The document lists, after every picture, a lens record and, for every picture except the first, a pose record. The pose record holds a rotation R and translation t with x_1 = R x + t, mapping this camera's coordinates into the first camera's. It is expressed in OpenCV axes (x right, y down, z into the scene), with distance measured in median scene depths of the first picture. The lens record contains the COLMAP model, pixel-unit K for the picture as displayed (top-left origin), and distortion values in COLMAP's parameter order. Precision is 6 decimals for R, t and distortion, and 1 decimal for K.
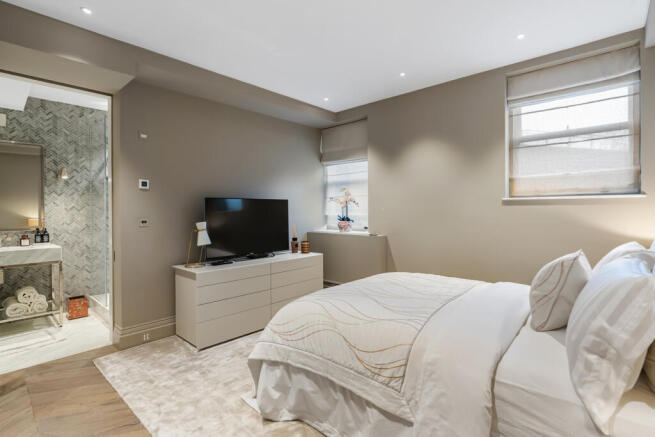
lens RADIAL K [[319.3, 0, 328.1], [0, 319.3, 212.1], [0, 0, 1]] dist [-0.002289, 0.000007]
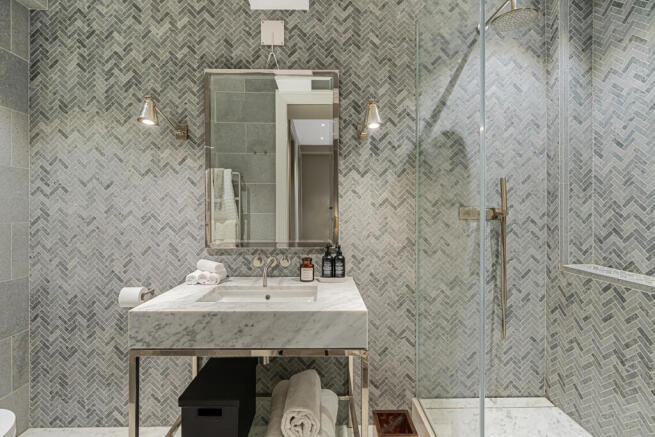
lens RADIAL K [[305.7, 0, 326.6], [0, 305.7, 215.0], [0, 0, 1]] dist [-0.012448, 0.000550]
pose [[0.692058, 0.007629, -0.721801, -0.558066], [-0.007308, 0.999967, 0.003562, 0.004521], [0.721805, 0.002810, 0.692091, 0.654487]]
